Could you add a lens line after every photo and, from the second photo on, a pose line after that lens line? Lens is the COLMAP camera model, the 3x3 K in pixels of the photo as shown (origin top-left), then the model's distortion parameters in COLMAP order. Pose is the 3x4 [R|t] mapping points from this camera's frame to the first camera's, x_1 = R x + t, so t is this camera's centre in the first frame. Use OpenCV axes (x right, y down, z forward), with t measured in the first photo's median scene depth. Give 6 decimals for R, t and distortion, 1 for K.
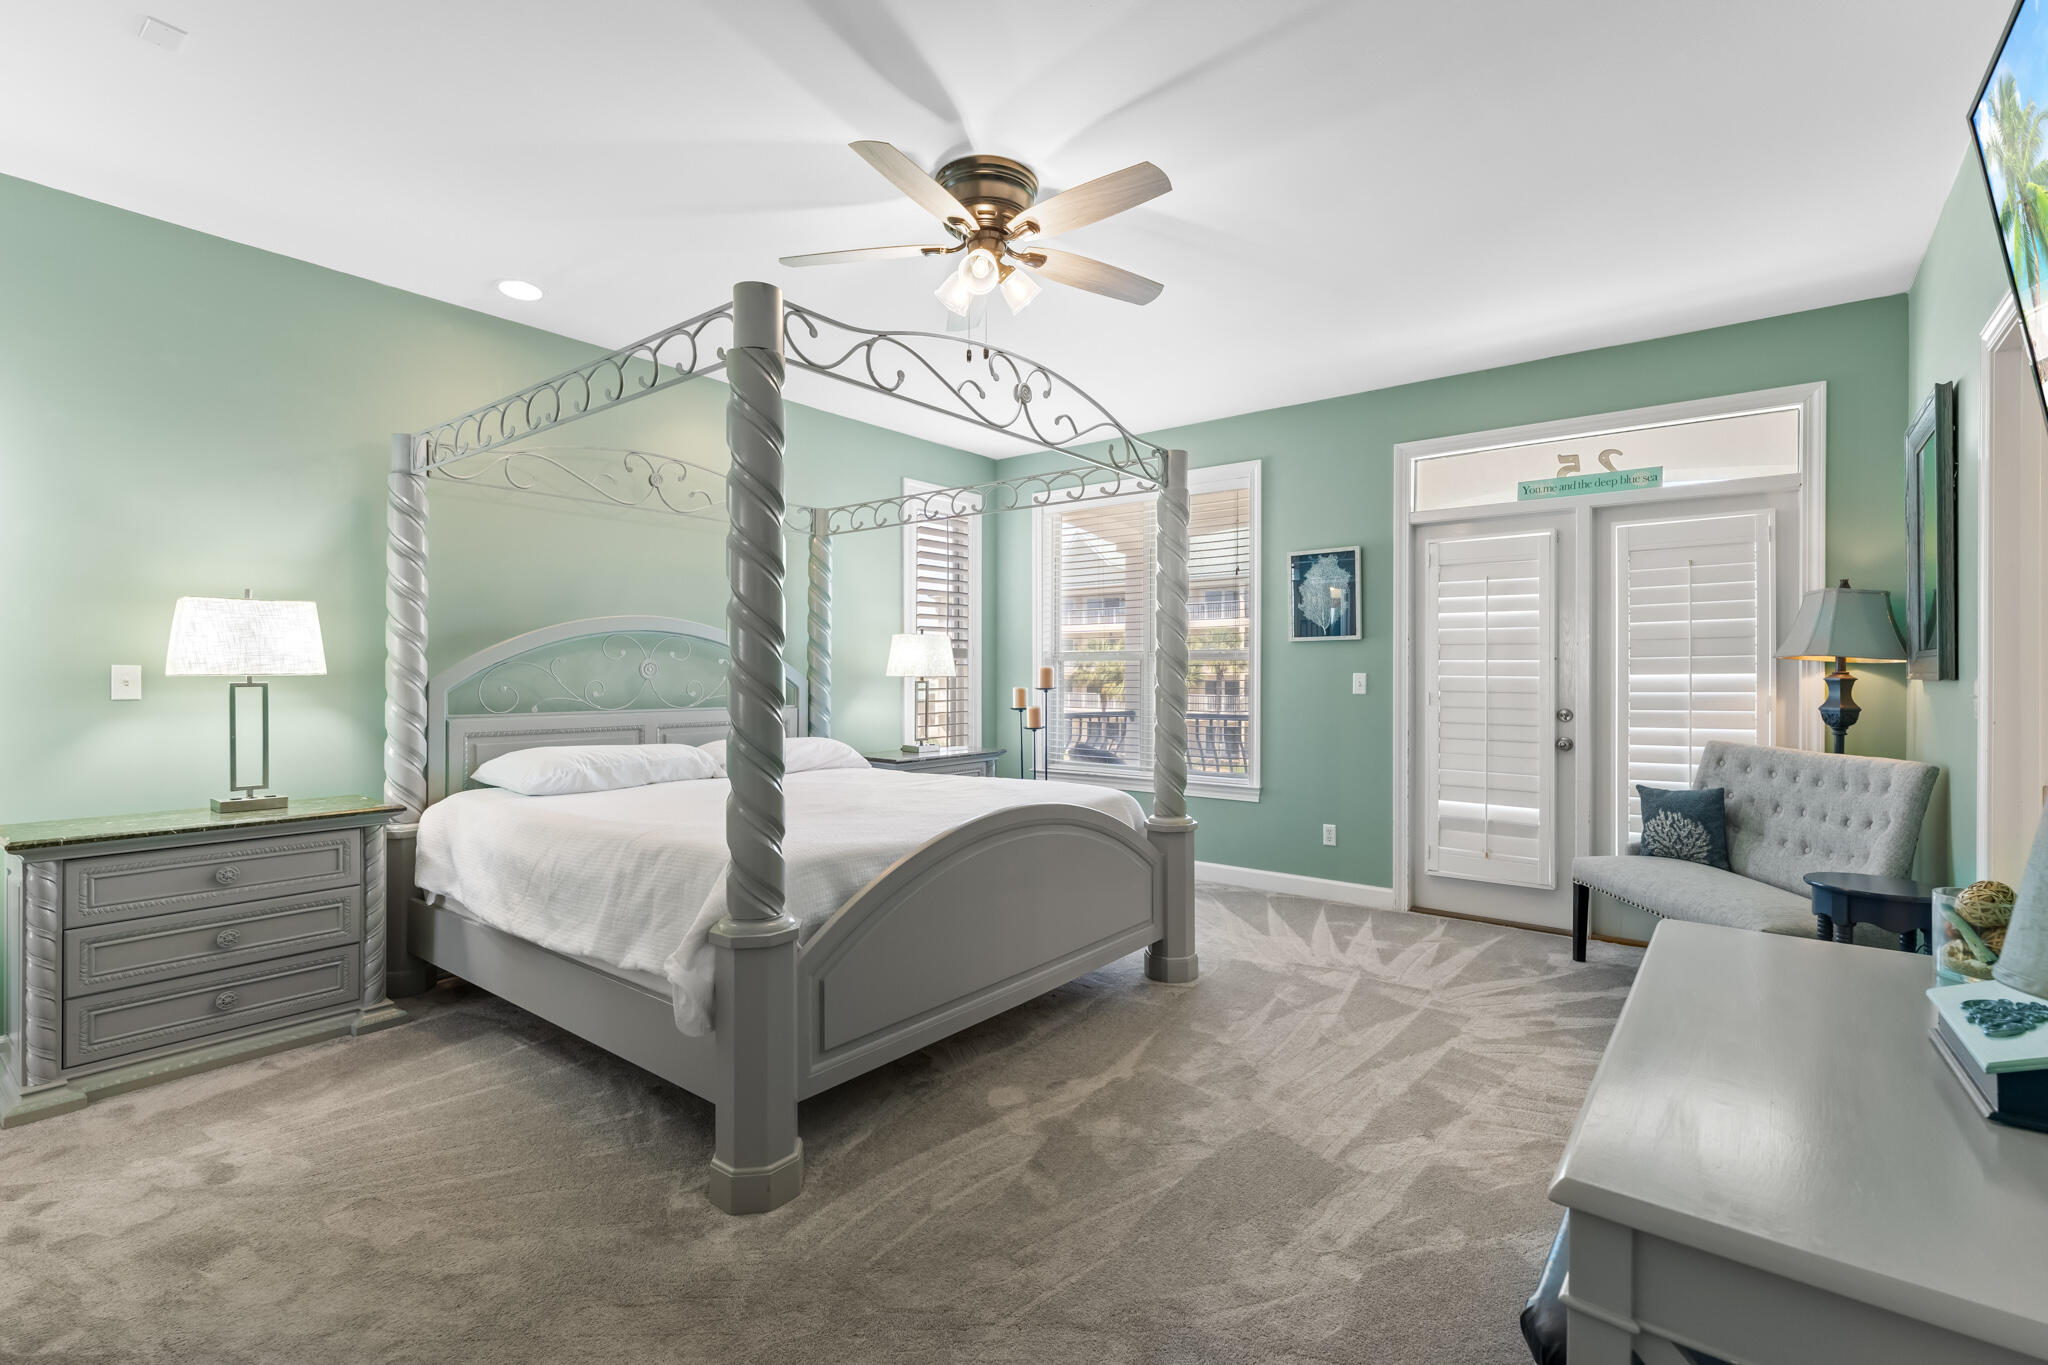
lens RADIAL K [[920.7, 0, 1025.4], [0, 920.7, 682.7], [0, 0, 1]] dist [0.018947, 0.000008]
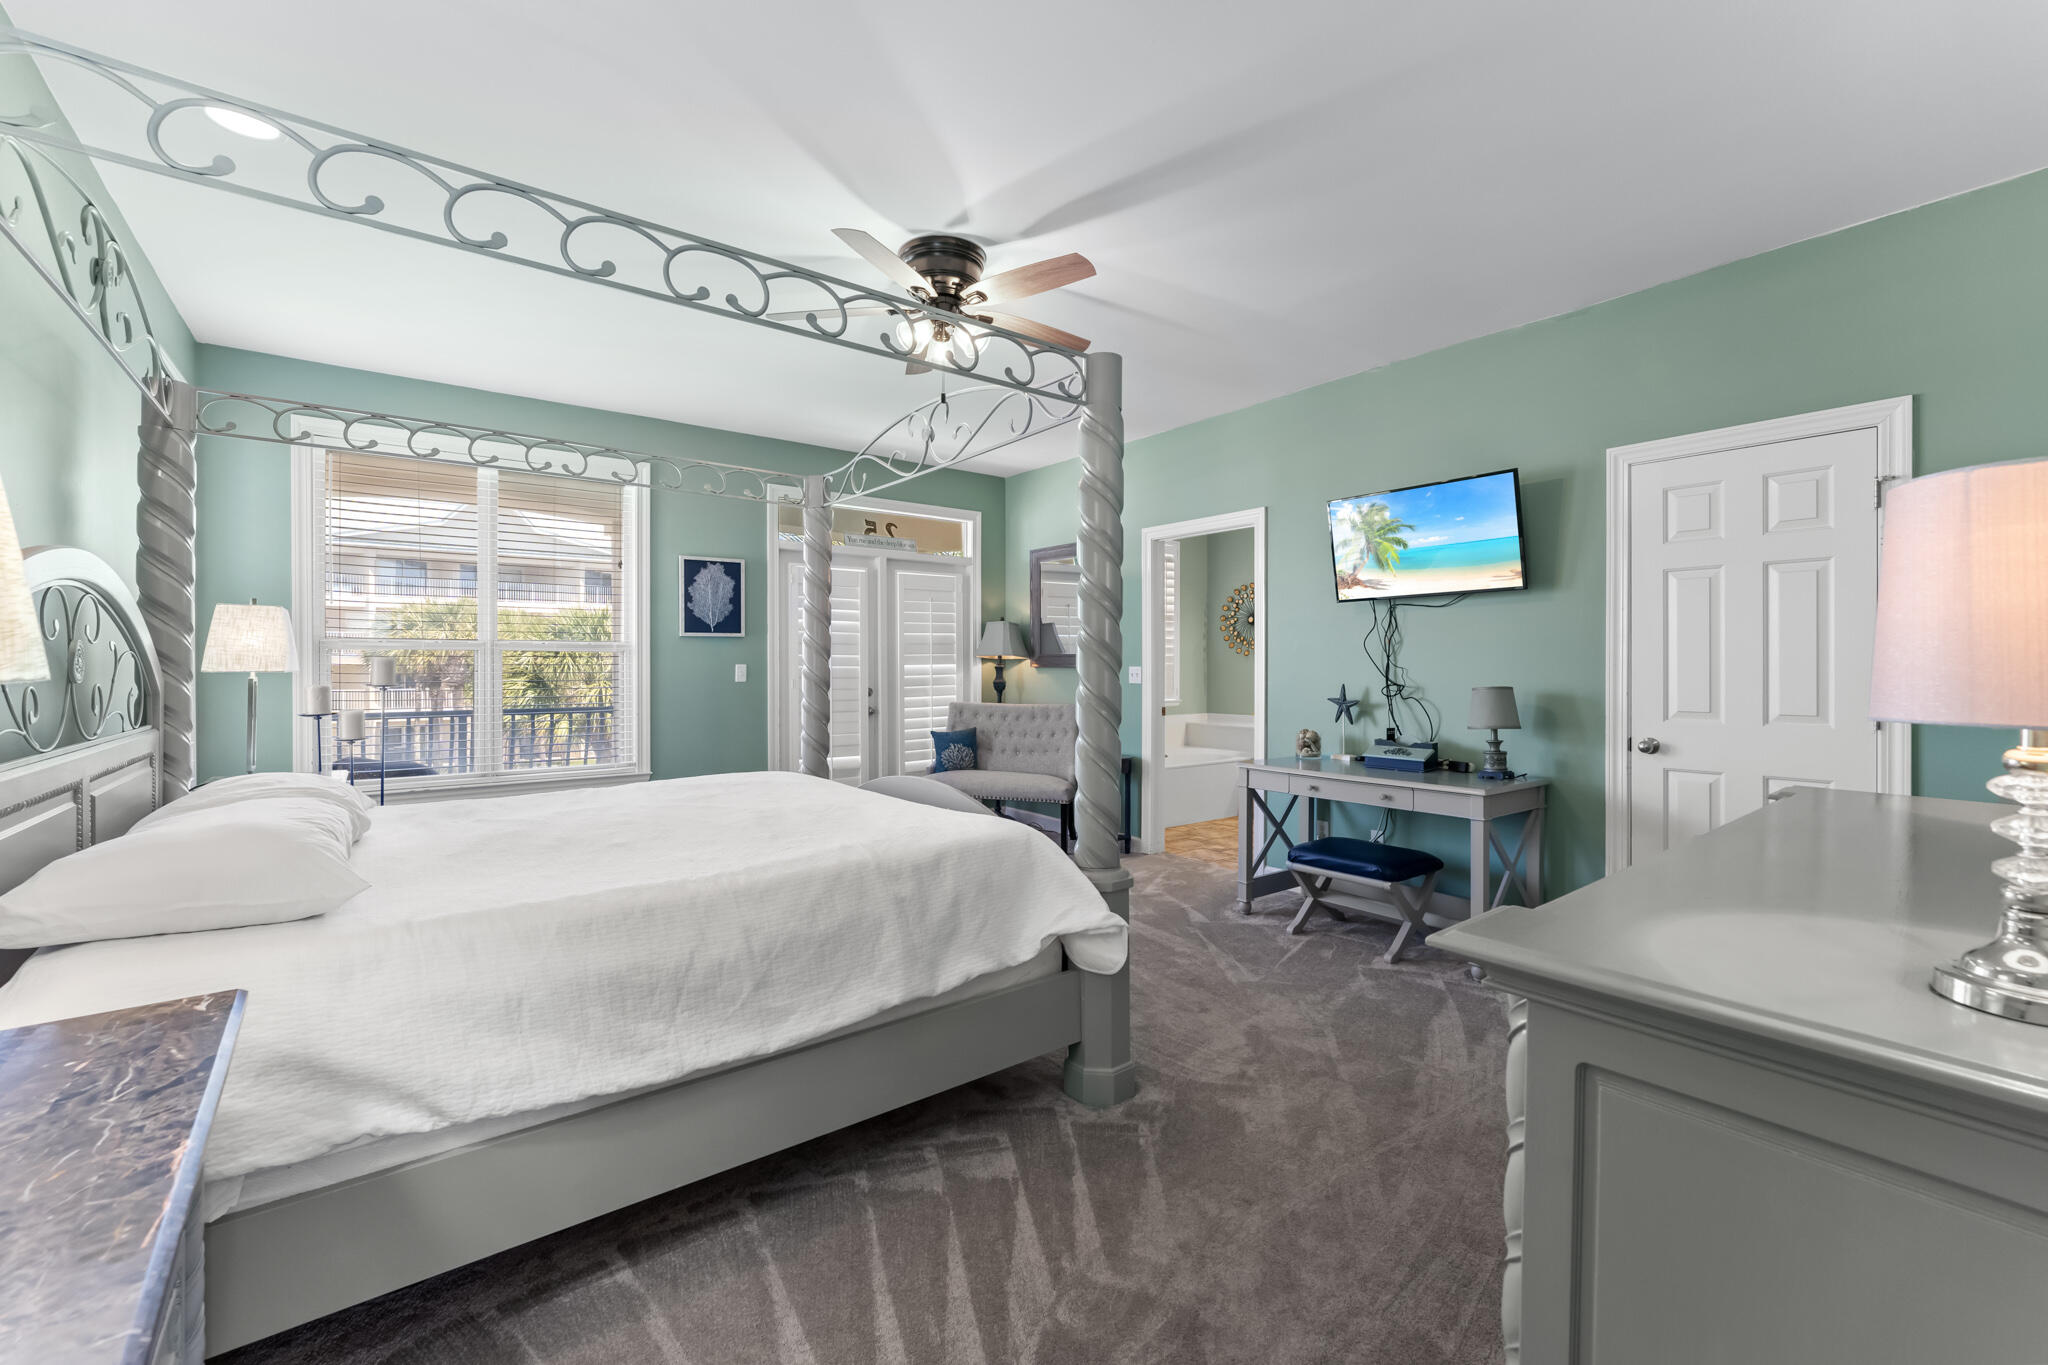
lens RADIAL K [[862.7, 0, 1027.2], [0, 862.7, 662.5], [0, 0, 1]] dist [0.000993, 0.000061]
pose [[0.231265, -0.002216, 0.972888, -0.824085], [0.009706, 0.999953, -0.000030, -0.011676], [-0.972842, 0.009449, 0.231276, 0.474515]]
